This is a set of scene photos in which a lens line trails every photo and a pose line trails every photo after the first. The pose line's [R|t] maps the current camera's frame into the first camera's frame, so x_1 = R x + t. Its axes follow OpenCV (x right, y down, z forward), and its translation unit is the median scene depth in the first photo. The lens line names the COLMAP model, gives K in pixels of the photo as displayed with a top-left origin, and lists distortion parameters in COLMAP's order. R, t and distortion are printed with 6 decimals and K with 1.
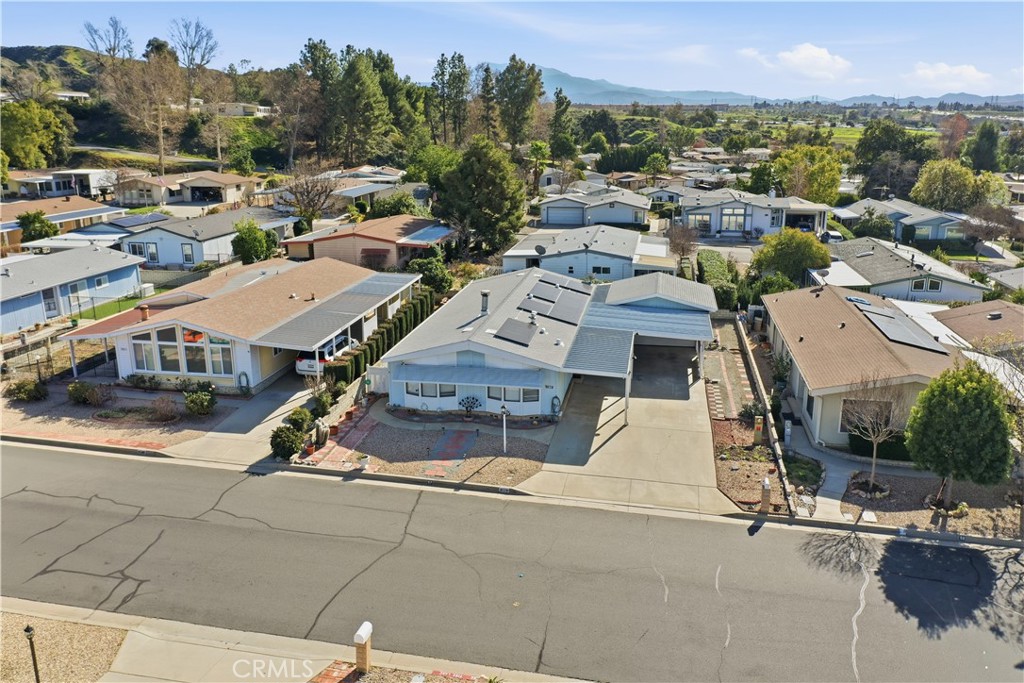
lens RADIAL K [[807.4, 0, 509.4], [0, 807.4, 341.3], [0, 0, 1]] dist [0.001083, 0.000644]
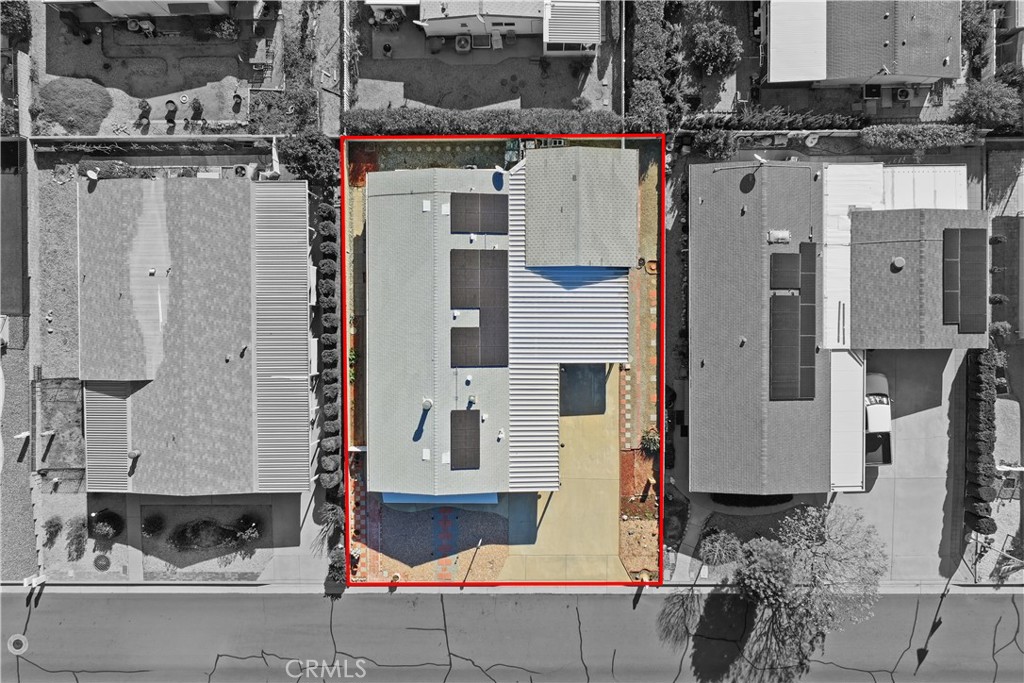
lens RADIAL K [[807.4, 0, 514.7], [0, 807.4, 341.9], [0, 0, 1]] dist [0.001083, 0.000644]
pose [[0.981734, -0.187173, -0.034119, 0.170244], [0.083775, 0.264263, 0.960805, -1.358740], [-0.170821, -0.946114, 0.275116, 0.902138]]
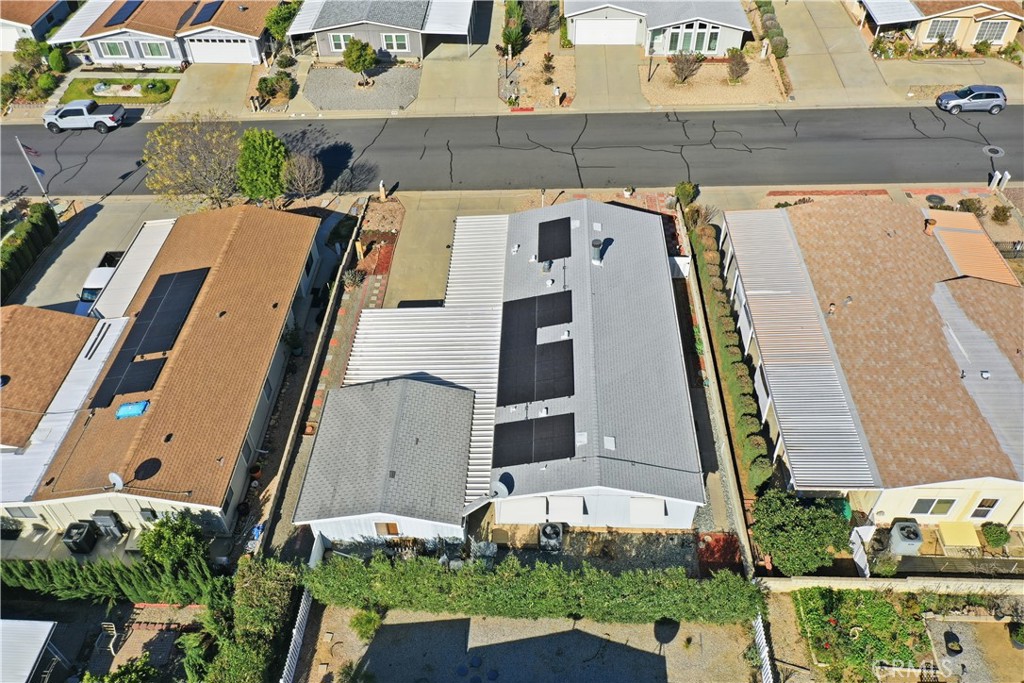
lens RADIAL K [[807.4, 0, 512.2], [0, 807.4, 343.0], [0, 0, 1]] dist [0.001083, 0.000644]
pose [[-0.988554, 0.118391, -0.093515, 0.207217], [-0.023930, 0.488949, 0.871984, -1.000620], [0.148959, 0.864241, -0.480519, 1.847549]]
